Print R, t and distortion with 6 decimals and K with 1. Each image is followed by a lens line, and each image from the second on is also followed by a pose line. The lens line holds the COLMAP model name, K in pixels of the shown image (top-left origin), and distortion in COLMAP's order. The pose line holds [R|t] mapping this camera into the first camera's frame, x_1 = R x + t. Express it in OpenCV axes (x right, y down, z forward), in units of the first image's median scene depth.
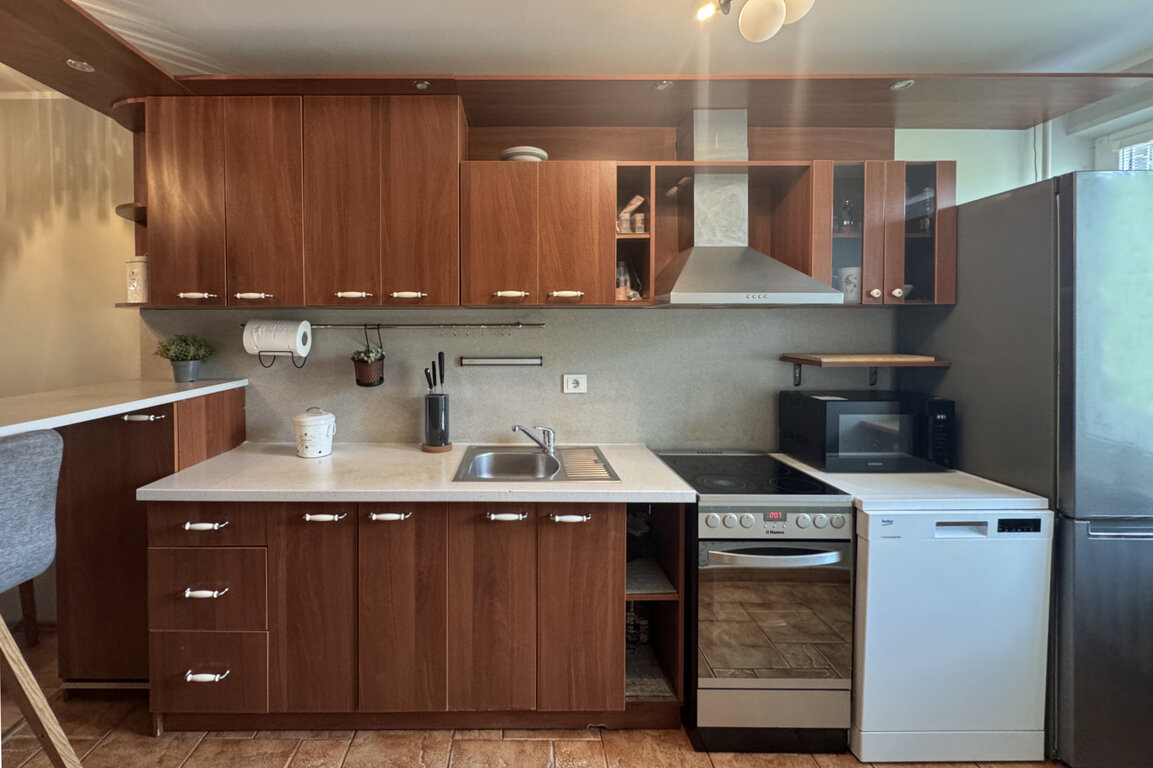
lens RADIAL K [[496.3, 0, 525.2], [0, 496.3, 337.8], [0, 0, 1]] dist [-0.004270, 0.000250]
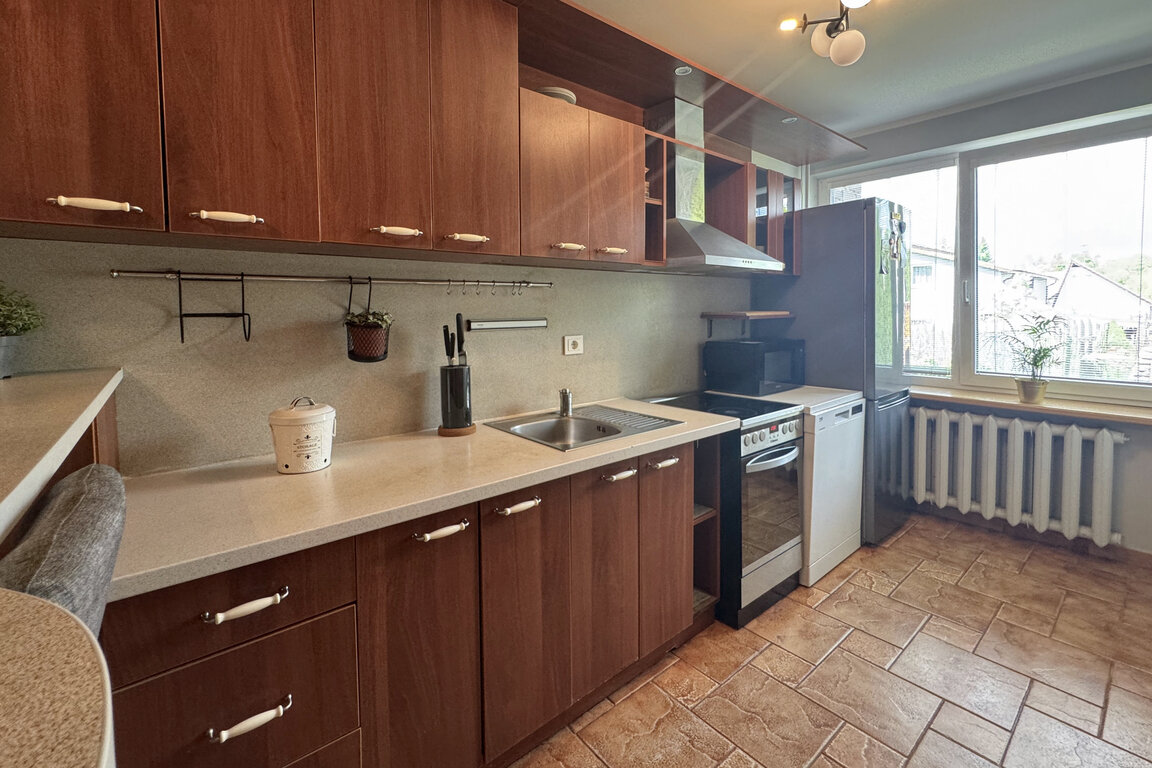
lens RADIAL K [[495.9, 0, 587.8], [0, 495.9, 333.1], [0, 0, 1]] dist [-0.004270, 0.000250]
pose [[0.764277, -0.037921, 0.643772, -0.604546], [0.022830, 0.999235, 0.031756, 0.044565], [-0.644484, -0.009573, 0.764558, 0.264775]]
